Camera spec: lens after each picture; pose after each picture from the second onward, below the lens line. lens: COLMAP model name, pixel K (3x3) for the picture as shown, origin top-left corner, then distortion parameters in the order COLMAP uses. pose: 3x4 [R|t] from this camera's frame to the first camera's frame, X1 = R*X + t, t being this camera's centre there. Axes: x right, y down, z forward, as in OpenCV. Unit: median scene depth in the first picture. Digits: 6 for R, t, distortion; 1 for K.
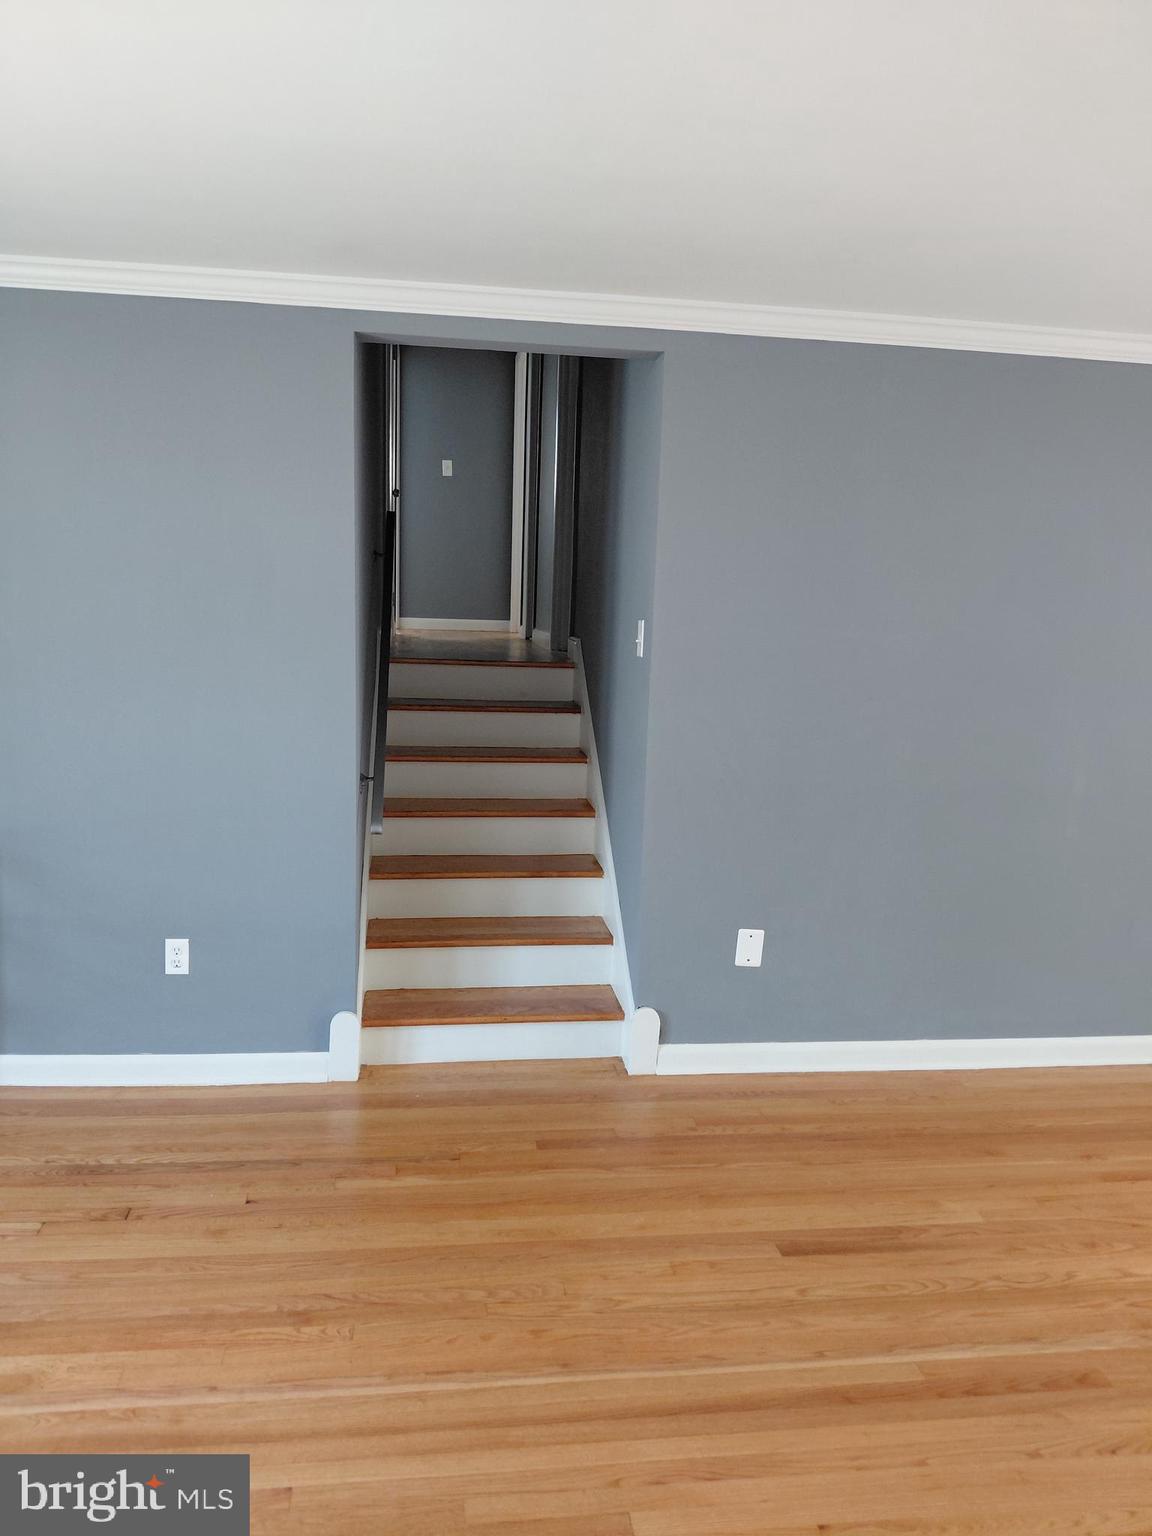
lens RADIAL K [[1138.0, 0, 576.4], [0, 1138.0, 777.4], [0, 0, 1]] dist [0.091020, -0.164713]
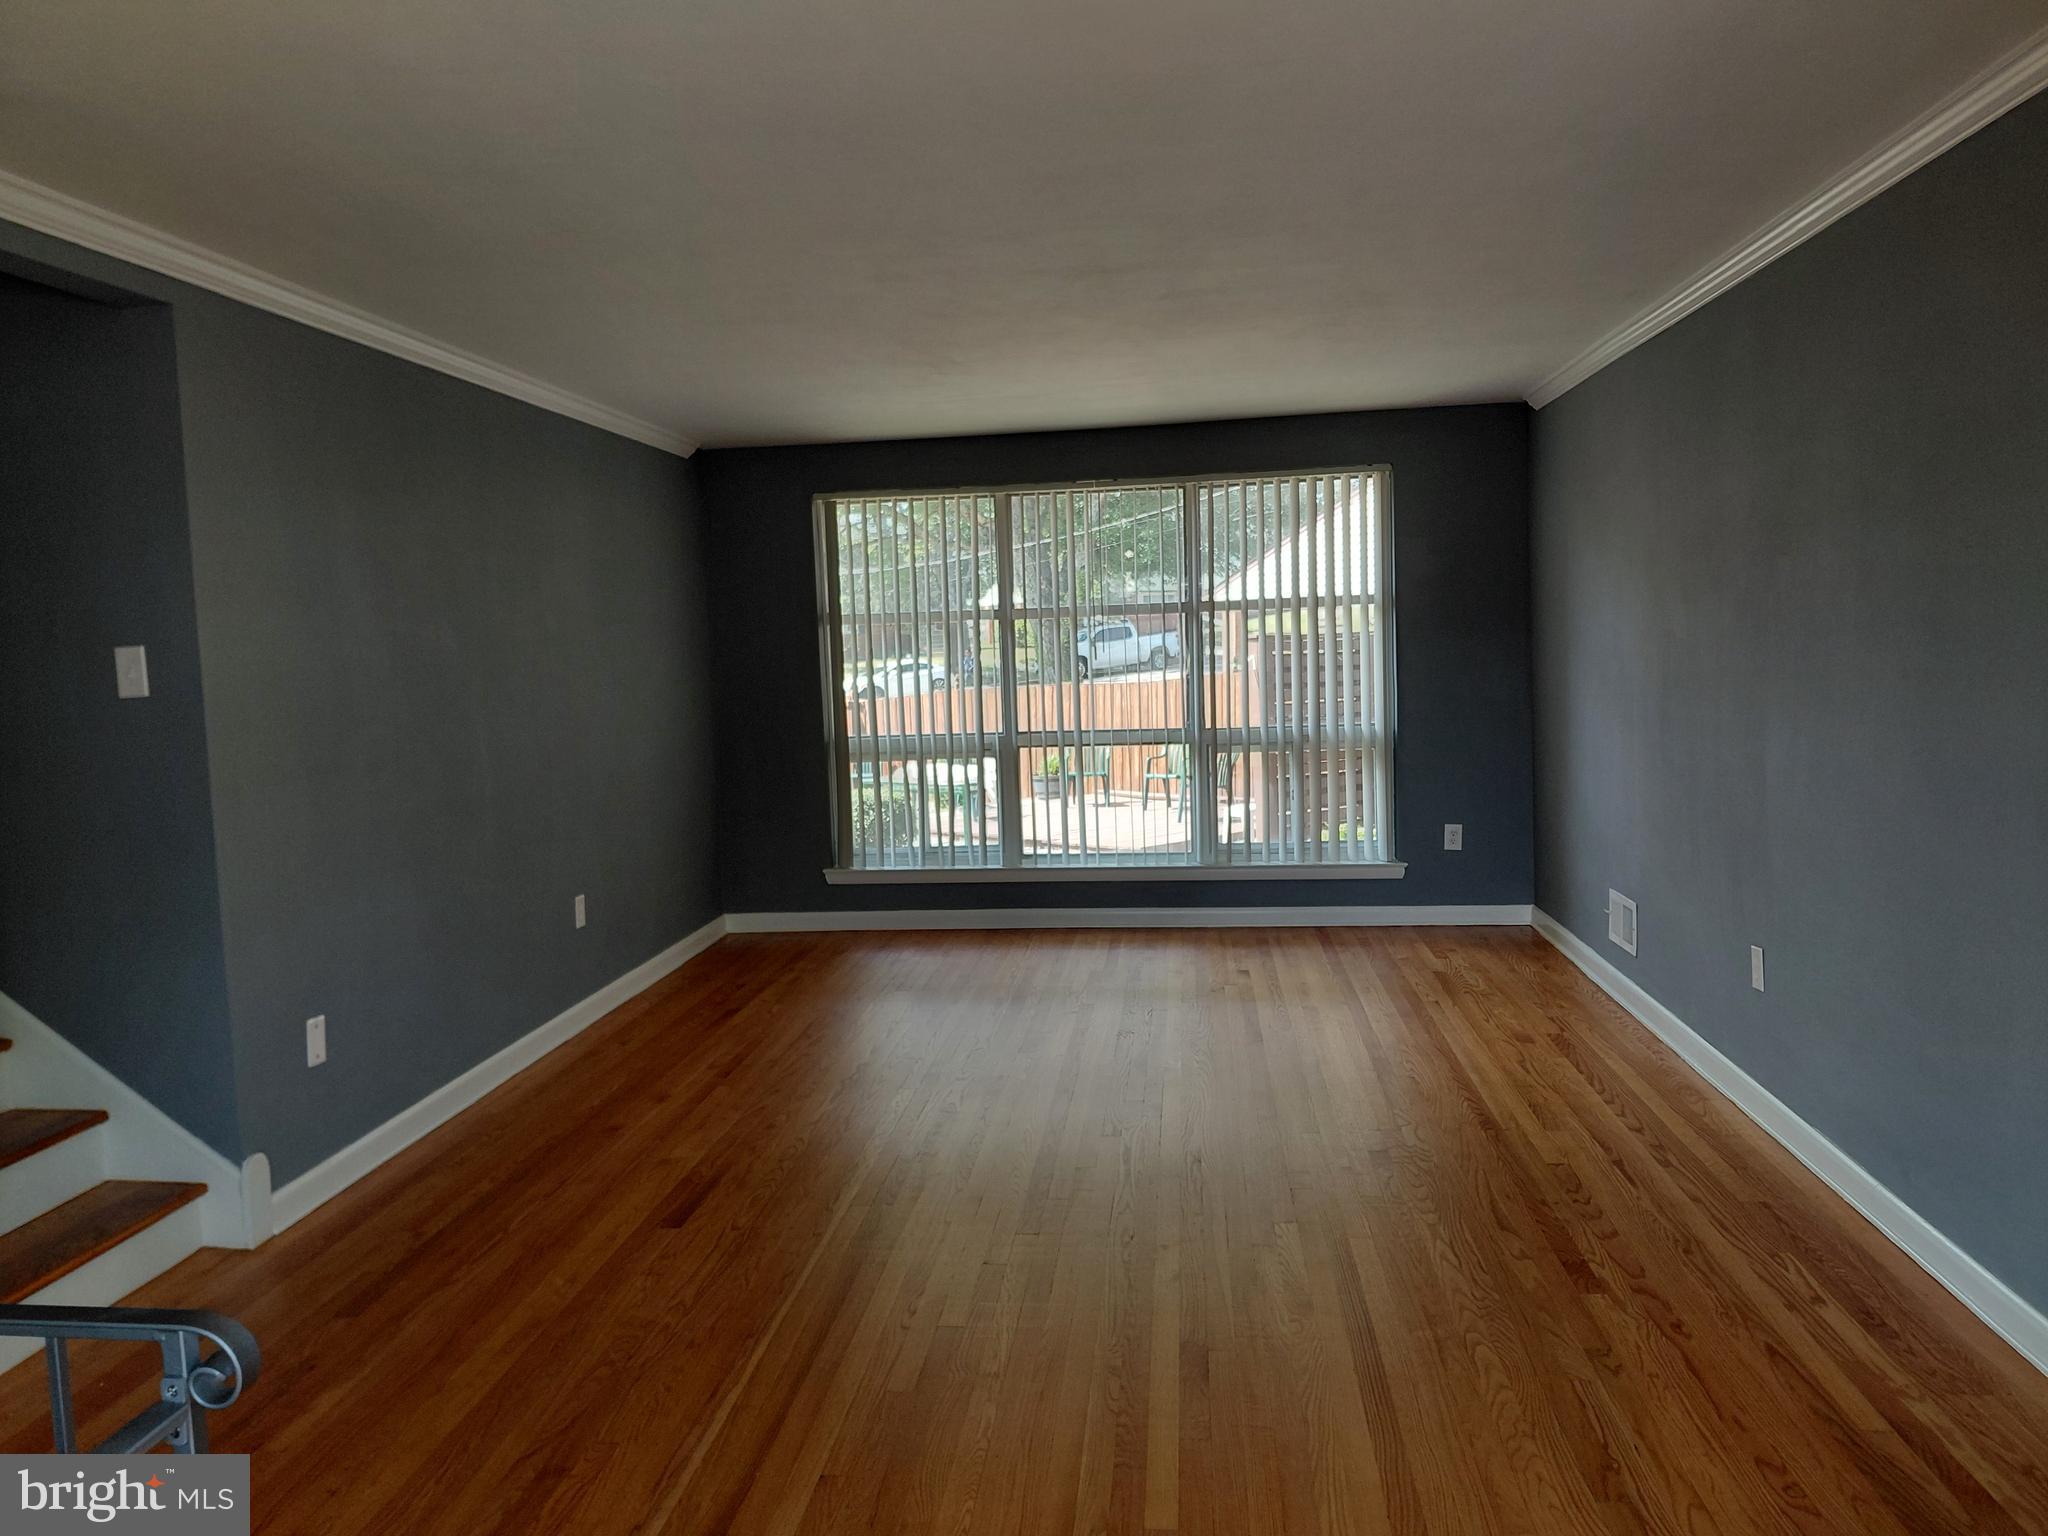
lens RADIAL K [[1501.6, 0, 1024.0], [0, 1501.6, 768.0], [0, 0, 1]] dist [-0.002659, 0.001940]
pose [[0.248519, -0.131379, 0.959676, -0.864007], [0.207644, 0.974952, 0.079699, -0.023107], [-0.946109, 0.179464, 0.269575, 0.244755]]
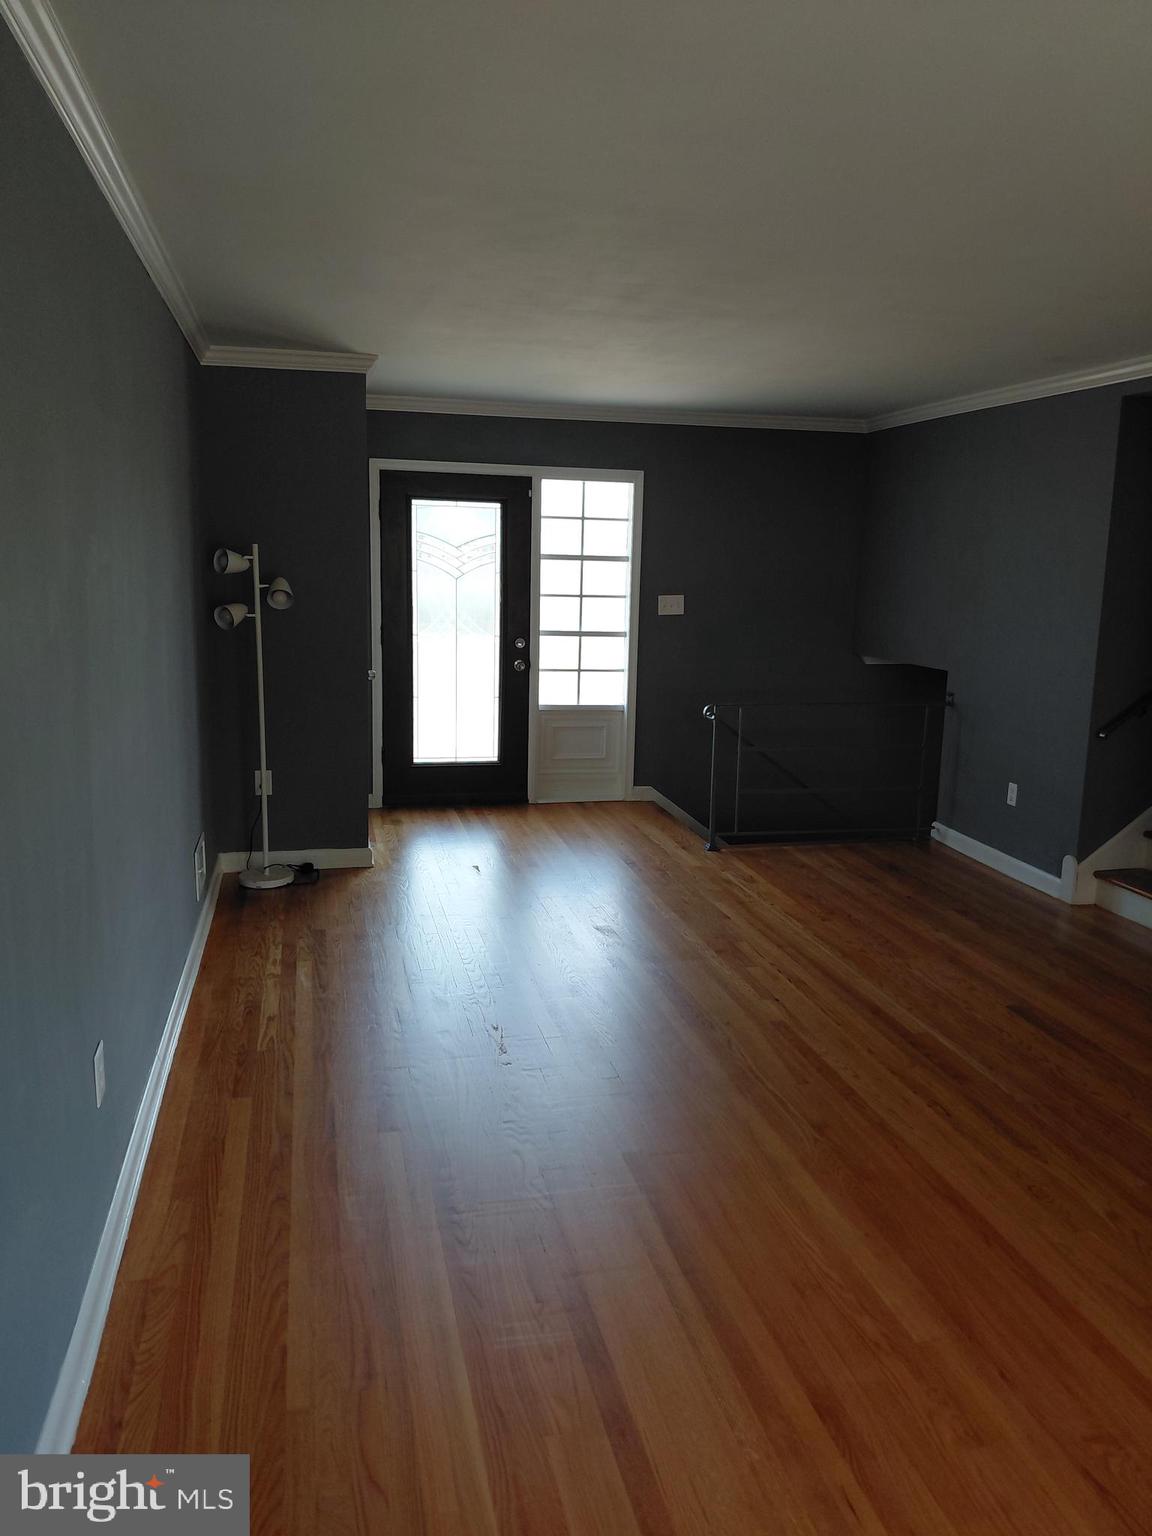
lens RADIAL K [[1221.4, 0, 579.0], [0, 1221.4, 774.8], [0, 0, 1]] dist [0.090311, -0.241867]
pose [[0.084812, 0.140736, -0.986408, 1.466092], [-0.186573, 0.974708, 0.123025, 0.030002], [0.978773, 0.173603, 0.108925, 0.212147]]
